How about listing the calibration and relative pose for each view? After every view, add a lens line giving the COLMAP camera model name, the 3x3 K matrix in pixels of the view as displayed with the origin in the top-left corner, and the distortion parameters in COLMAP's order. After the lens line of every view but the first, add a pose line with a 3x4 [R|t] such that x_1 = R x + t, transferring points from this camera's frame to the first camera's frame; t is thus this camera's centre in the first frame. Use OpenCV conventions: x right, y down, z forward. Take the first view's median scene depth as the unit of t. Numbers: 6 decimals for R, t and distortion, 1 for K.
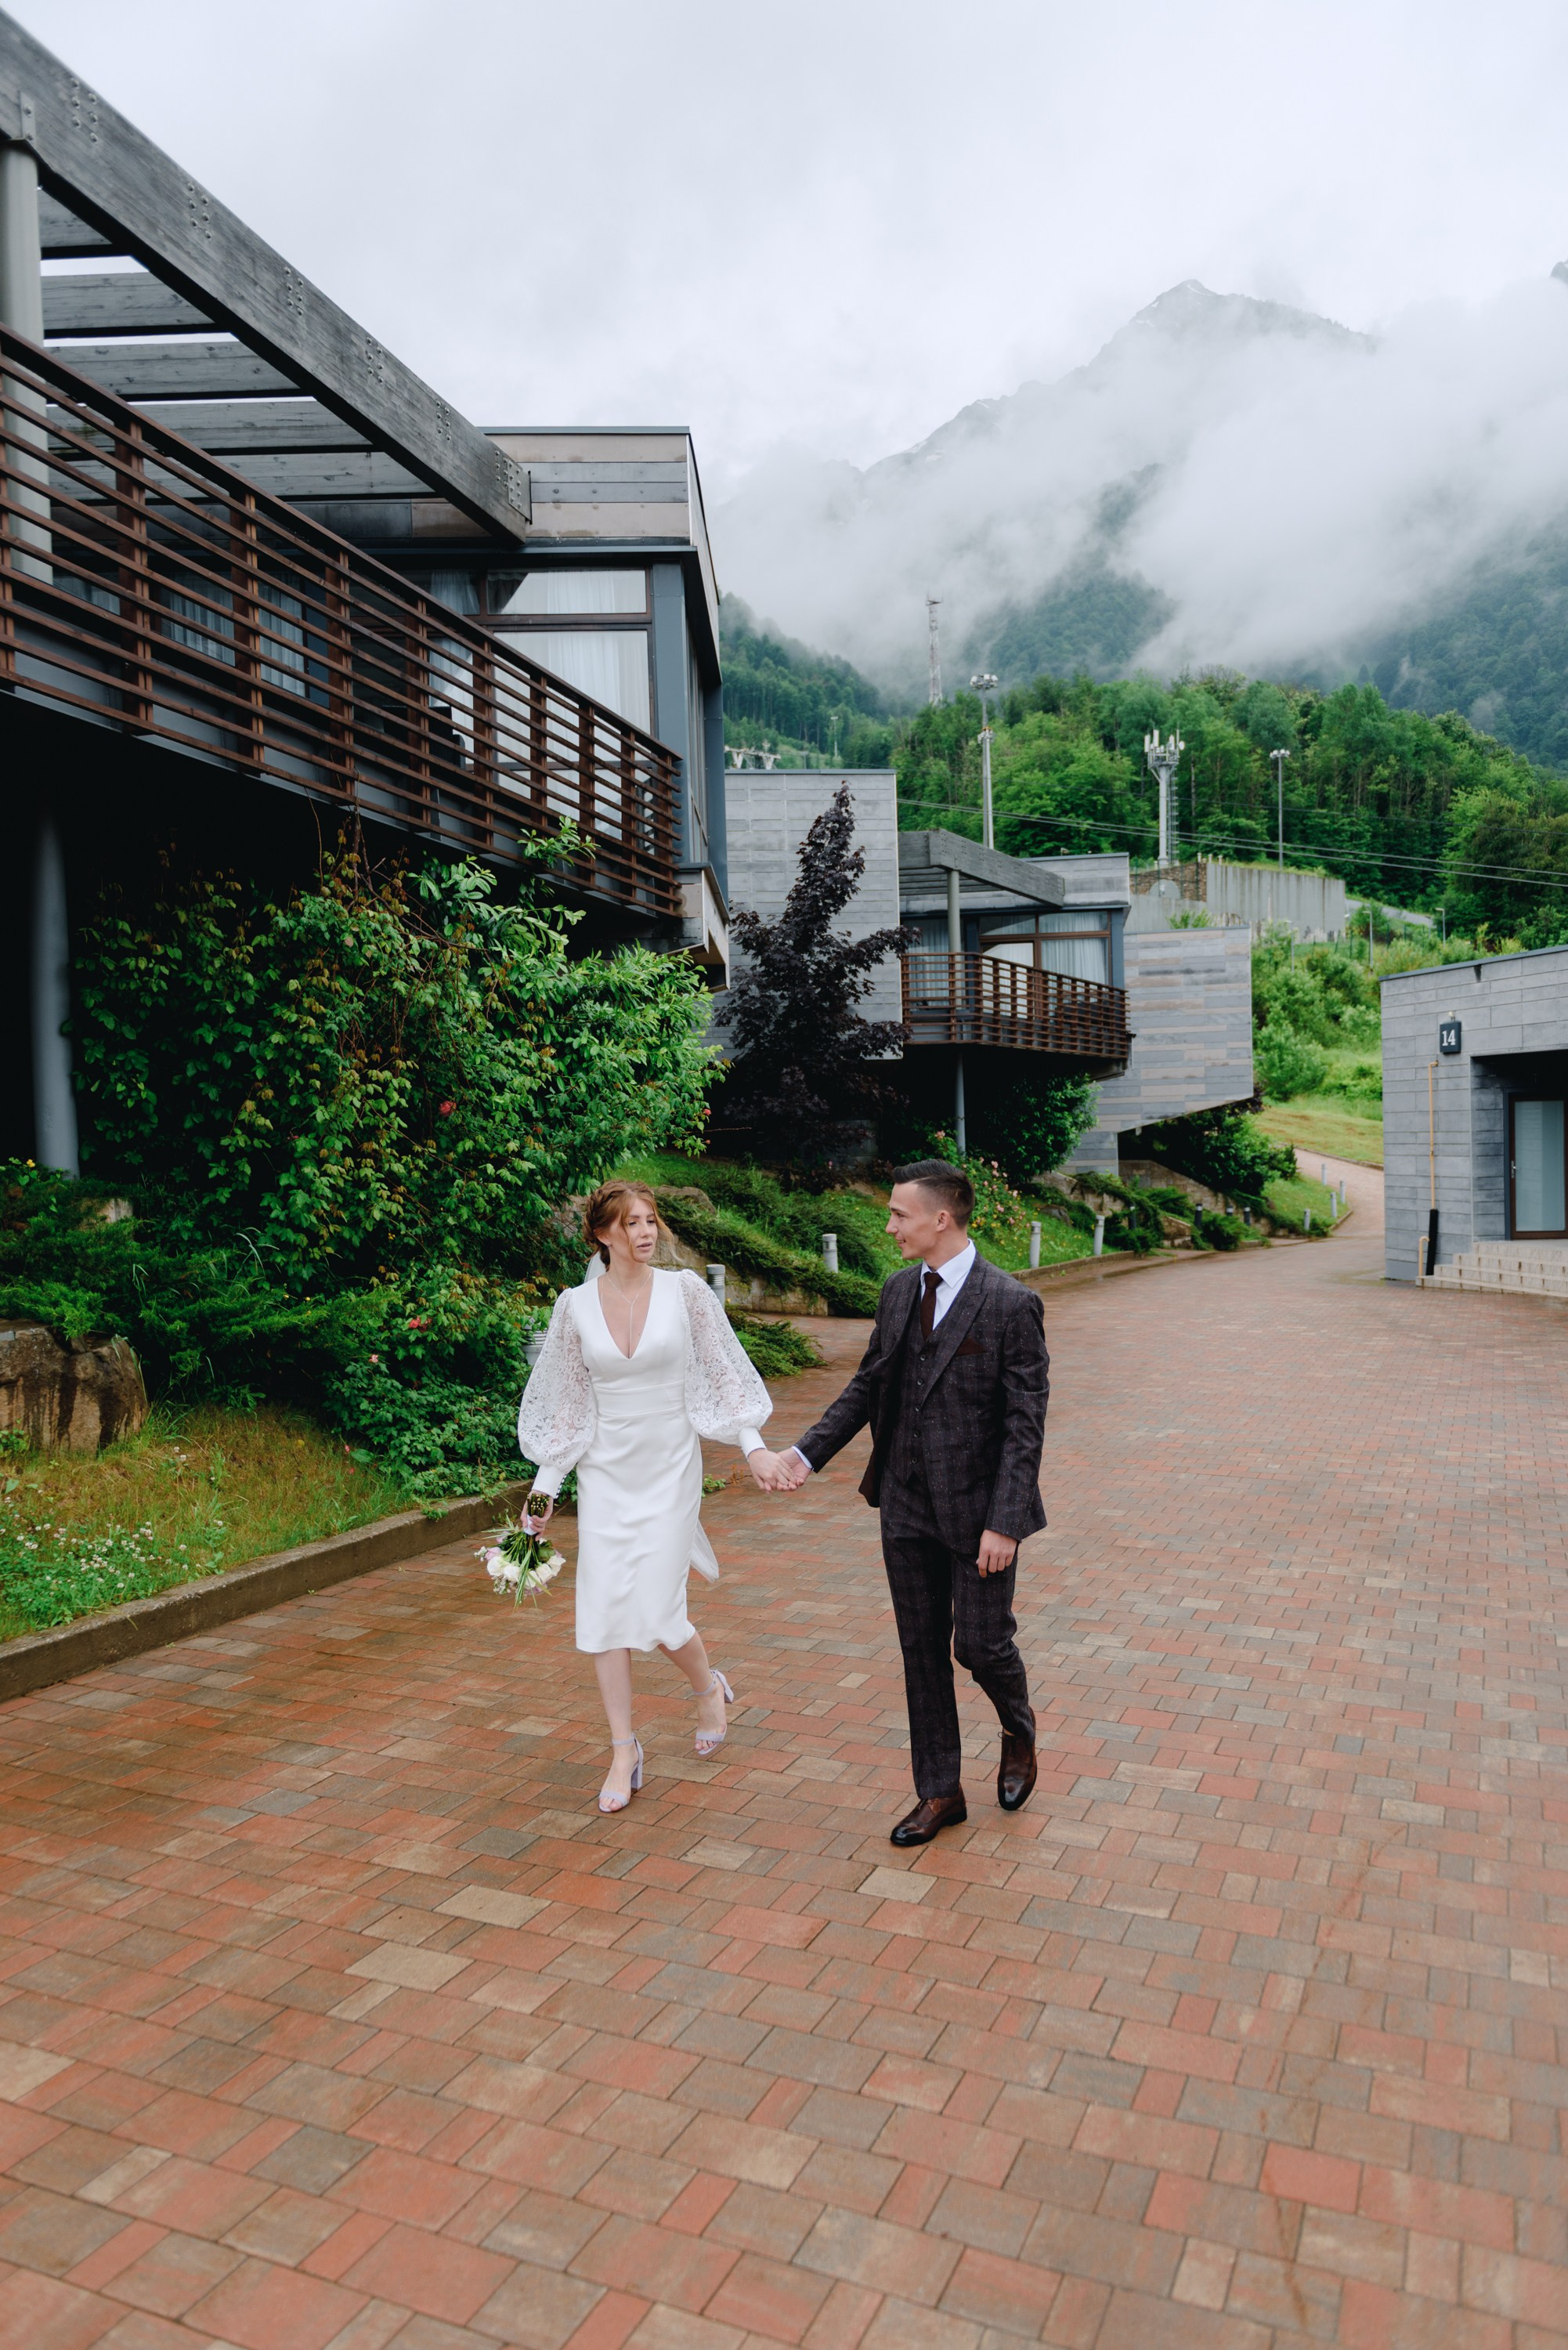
lens RADIAL K [[1631.7, 0, 782.4], [0, 1631.7, 1190.8], [0, 0, 1]] dist [0.005193, -0.002306]
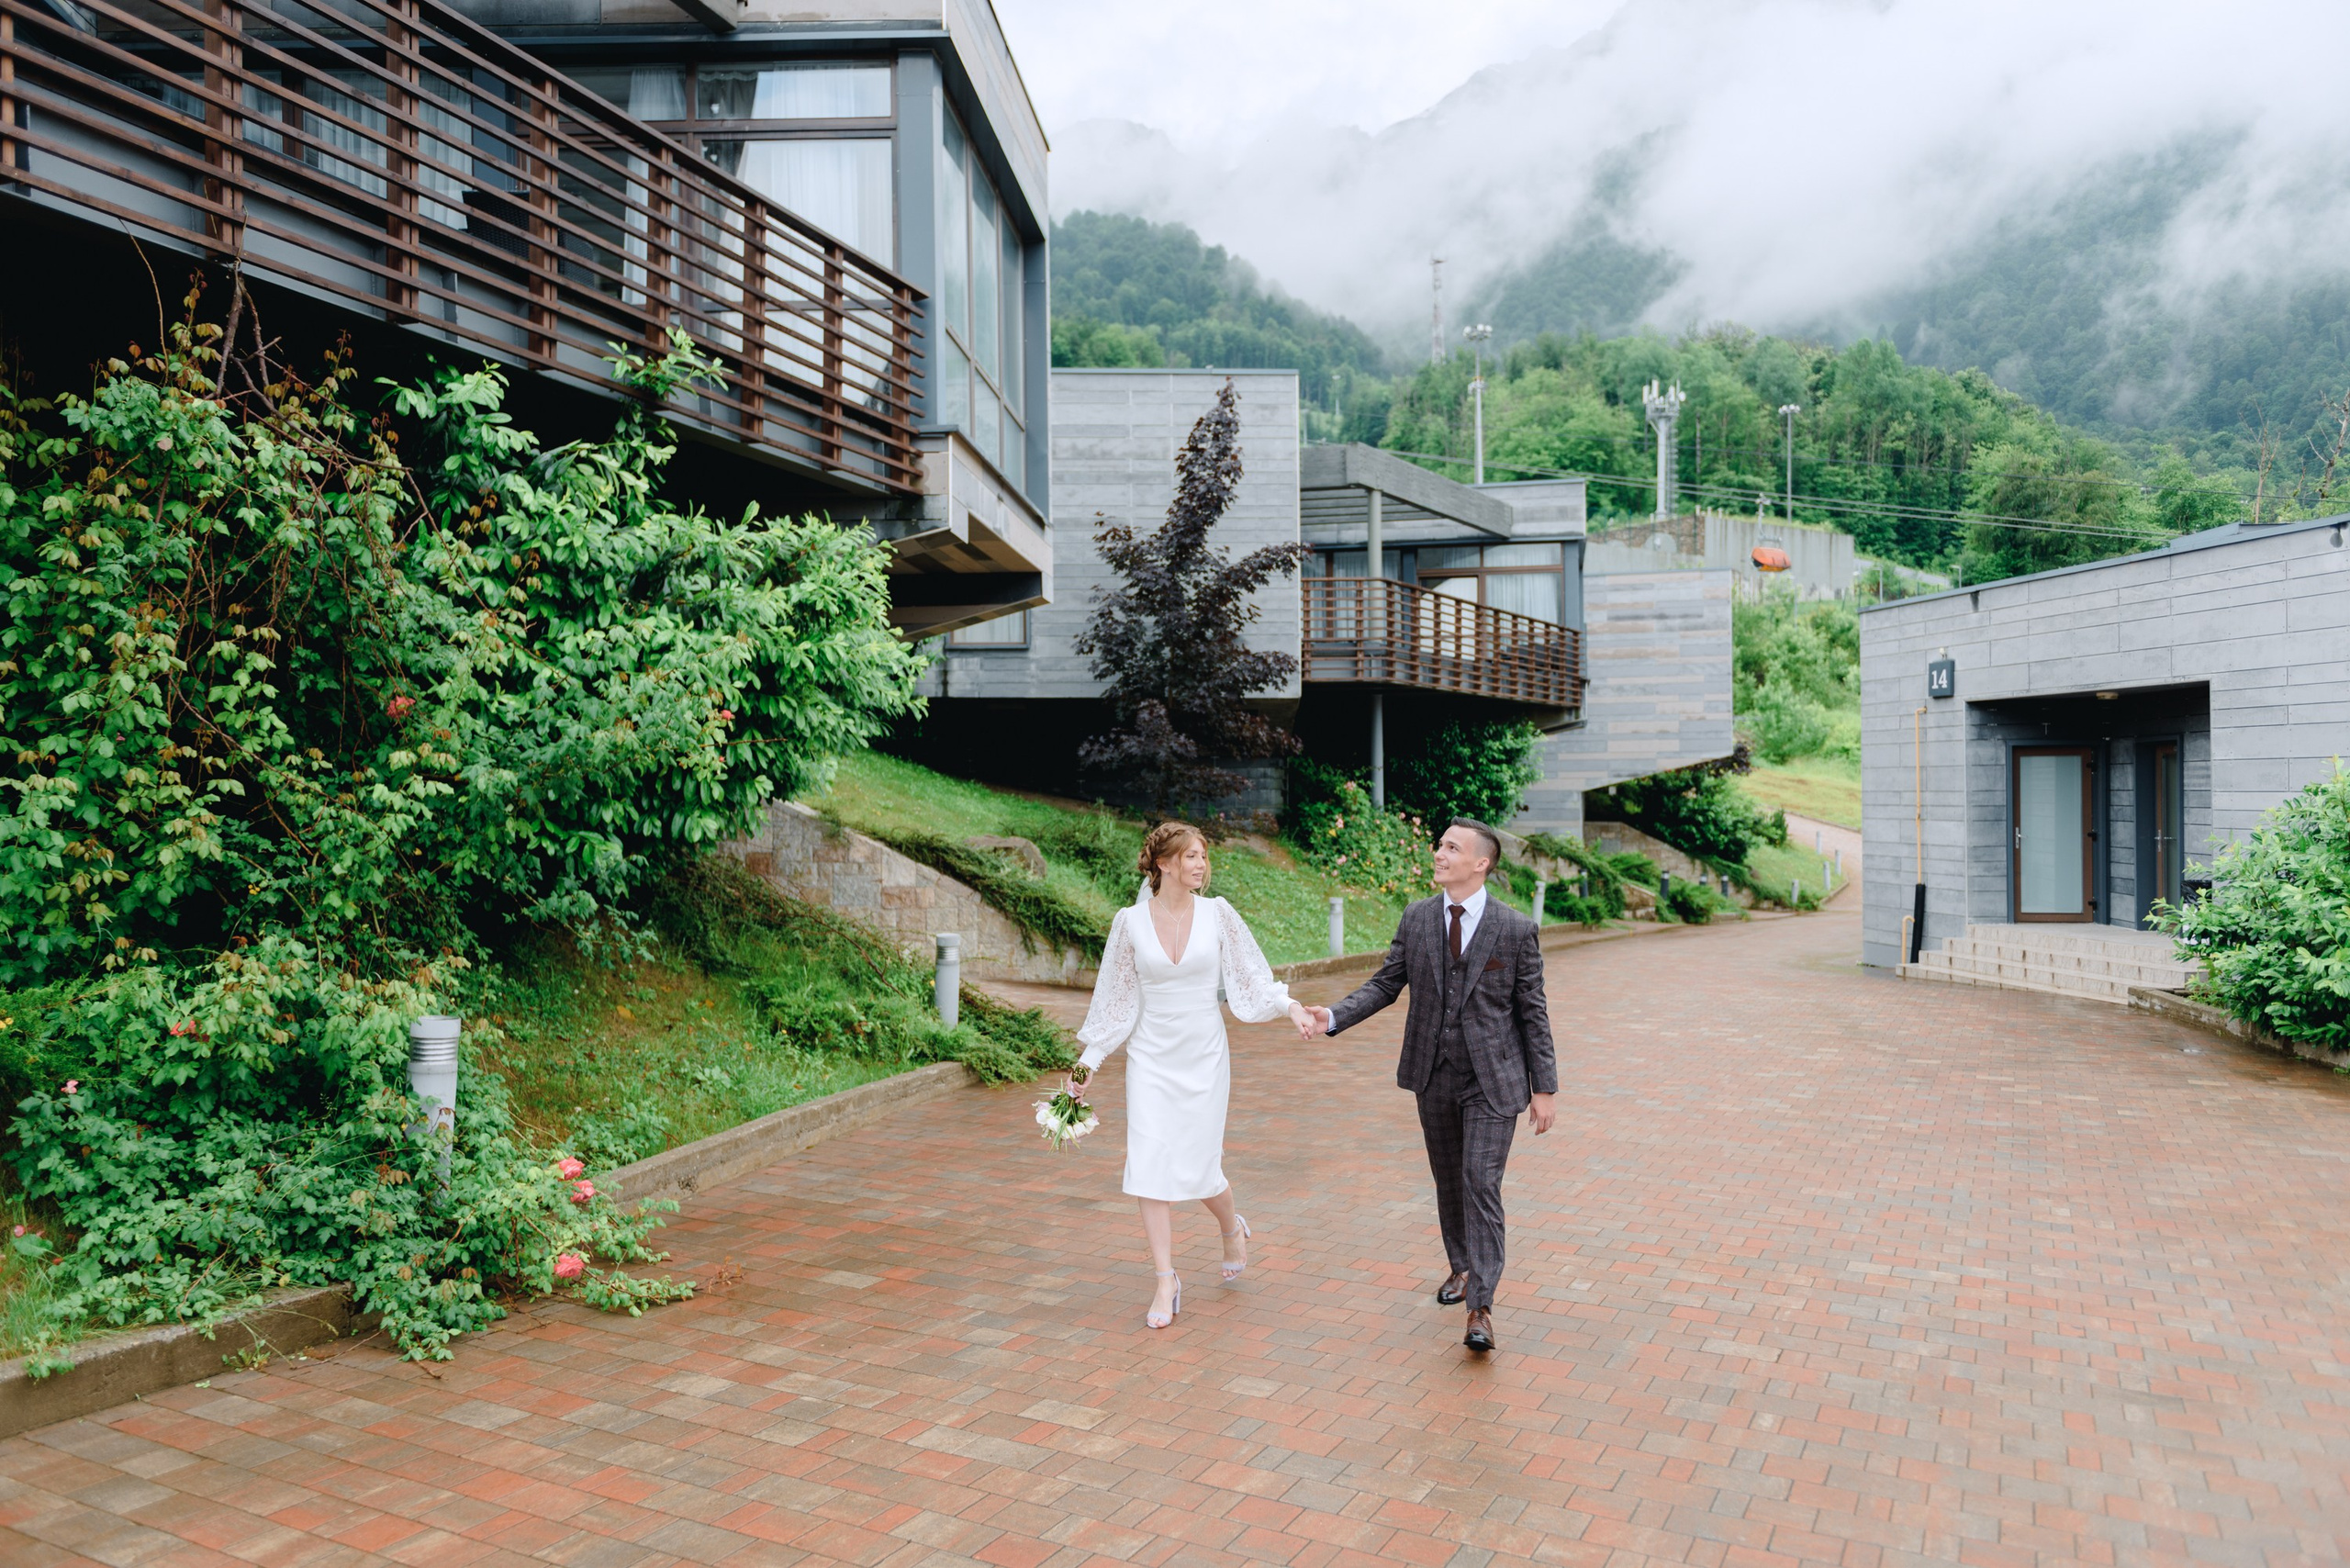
lens RADIAL K [[1631.9, 0, 1171.2], [0, 1631.9, 789.9], [0, 0, 1]] dist [0.005193, -0.002306]
pose [[0.997526, 0.019434, -0.067566, 0.052567], [-0.021829, 0.999152, -0.034899, 0.000599], [0.066831, 0.036288, 0.997104, 0.101447]]
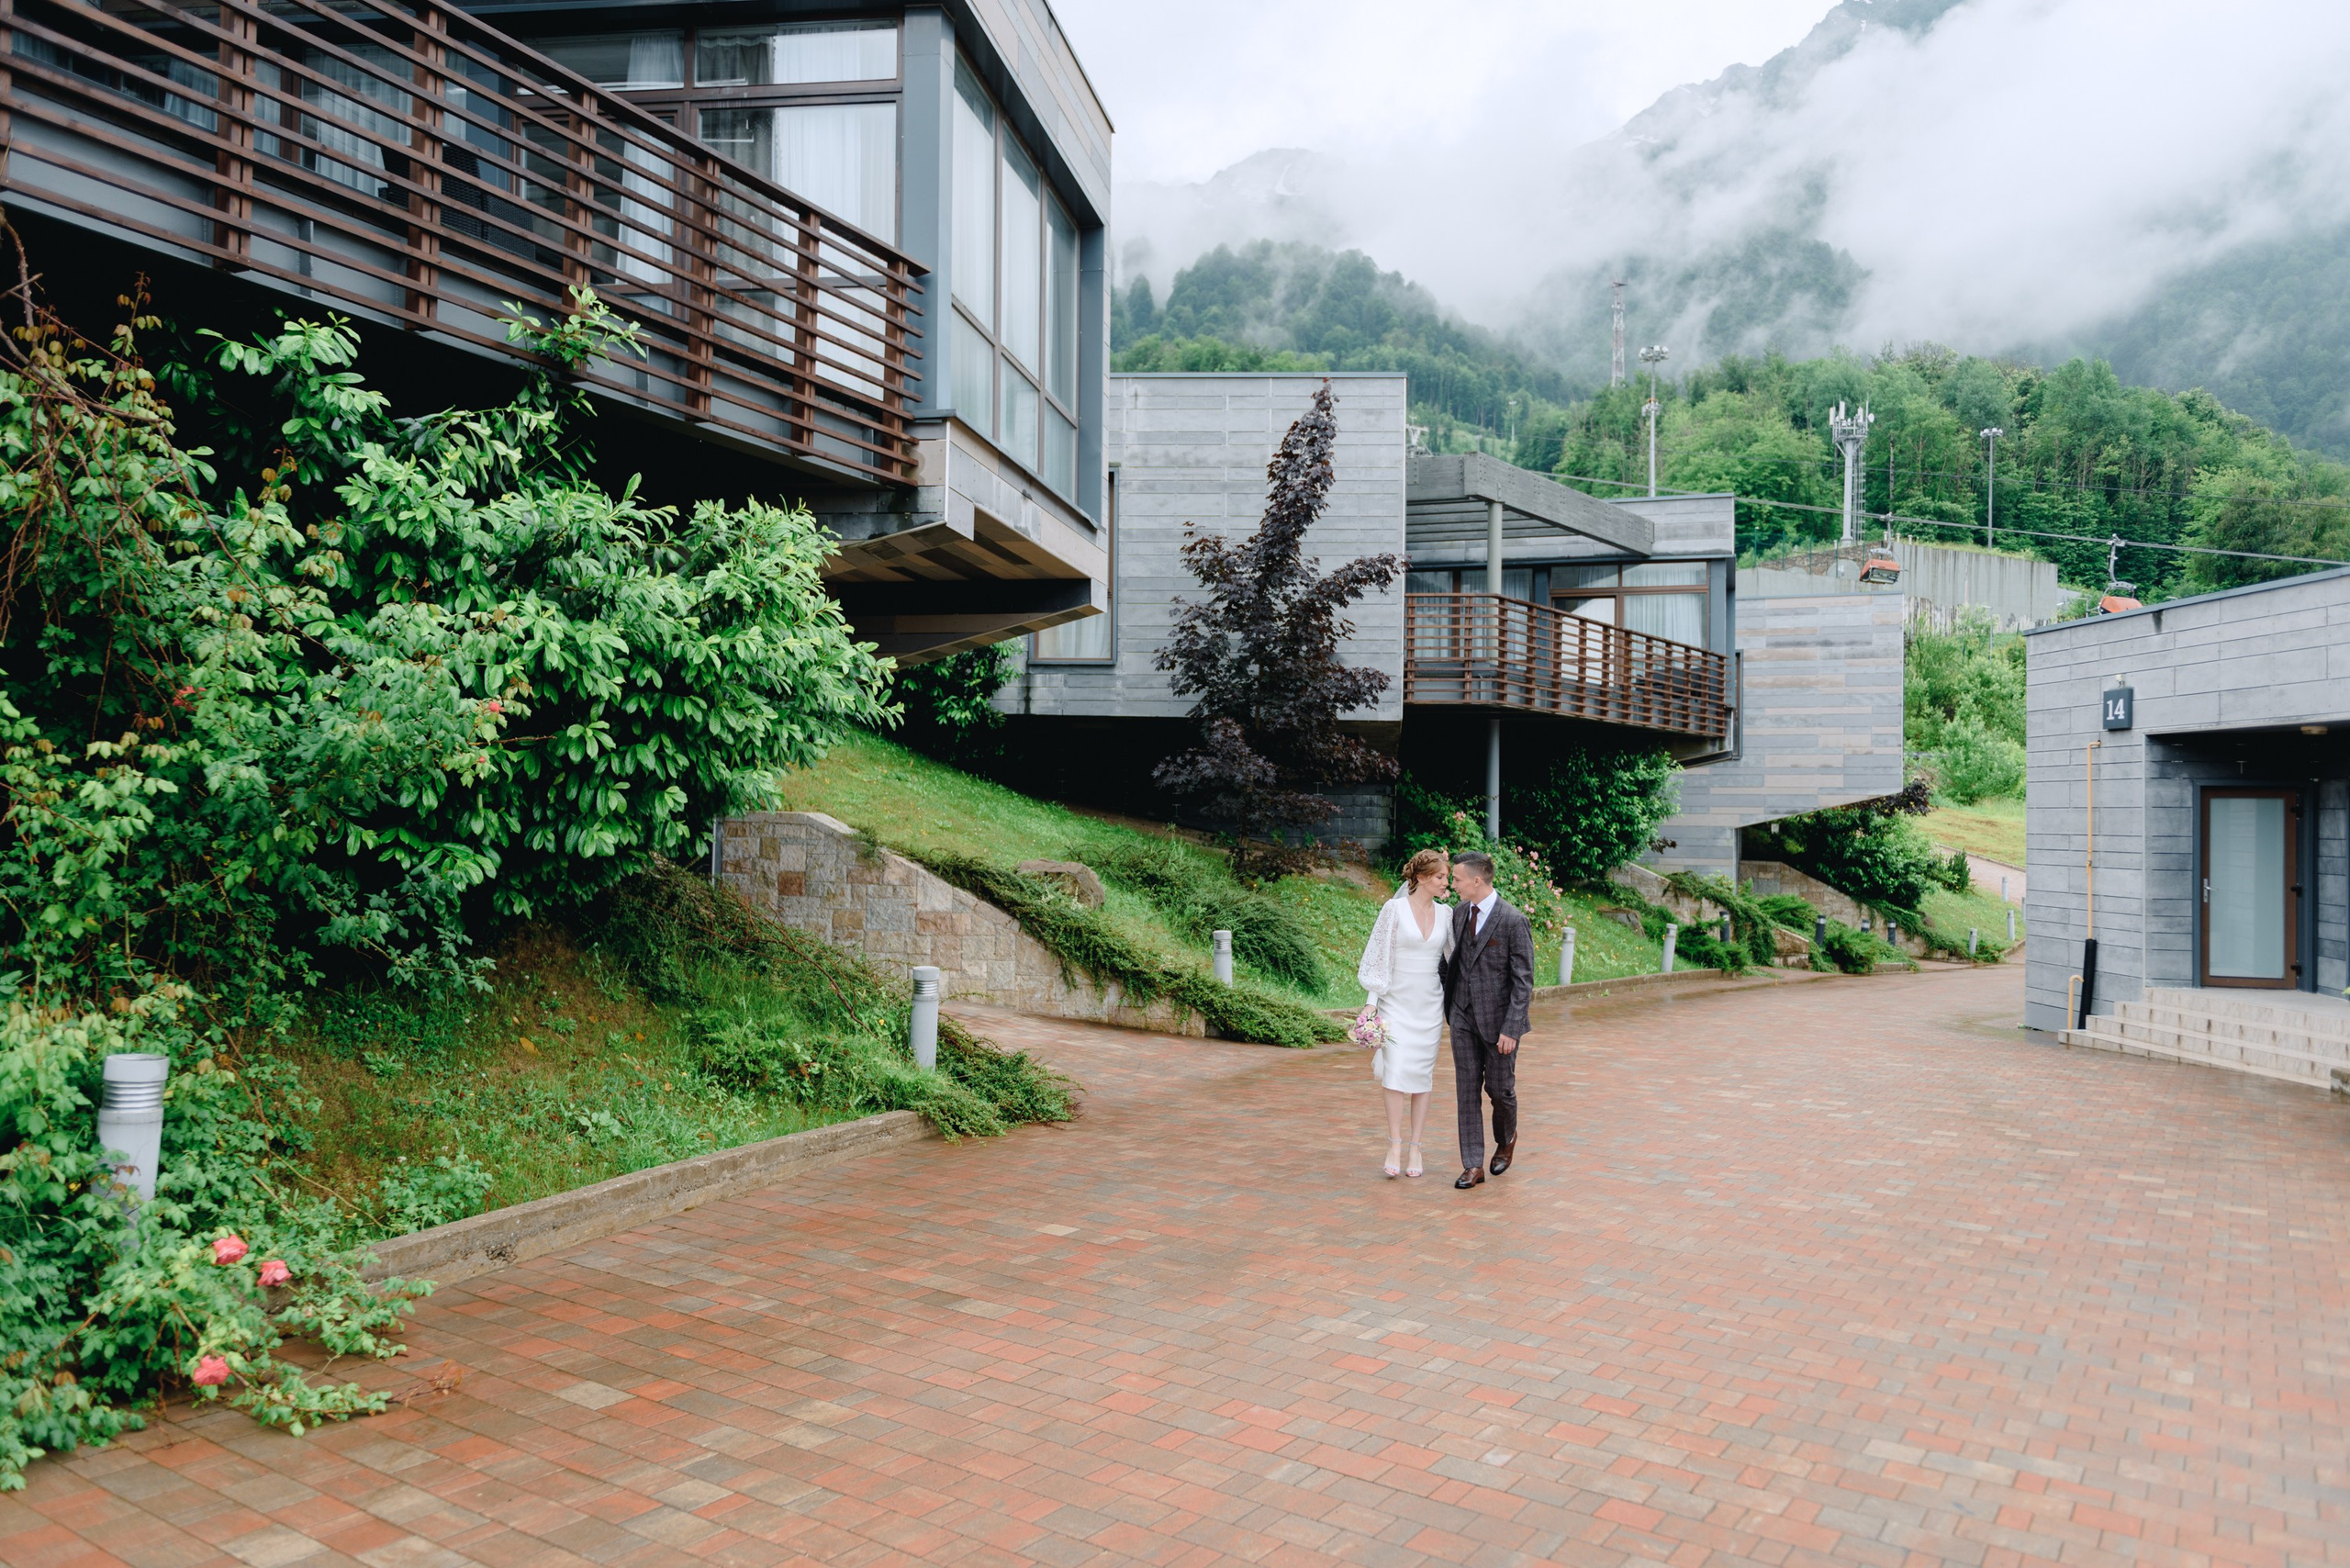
lens RADIAL K [[1631.9, 0, 1166.7], [0, 1631.9, 789.4], [0, 0, 1]] dist [0.005193, -0.002306]
pose [[0.984241, 0.037658, -0.172777, 0.081478], [-0.046596, 0.997761, -0.047969, -0.001065], [0.170584, 0.055264, 0.983792, 0.141806]]
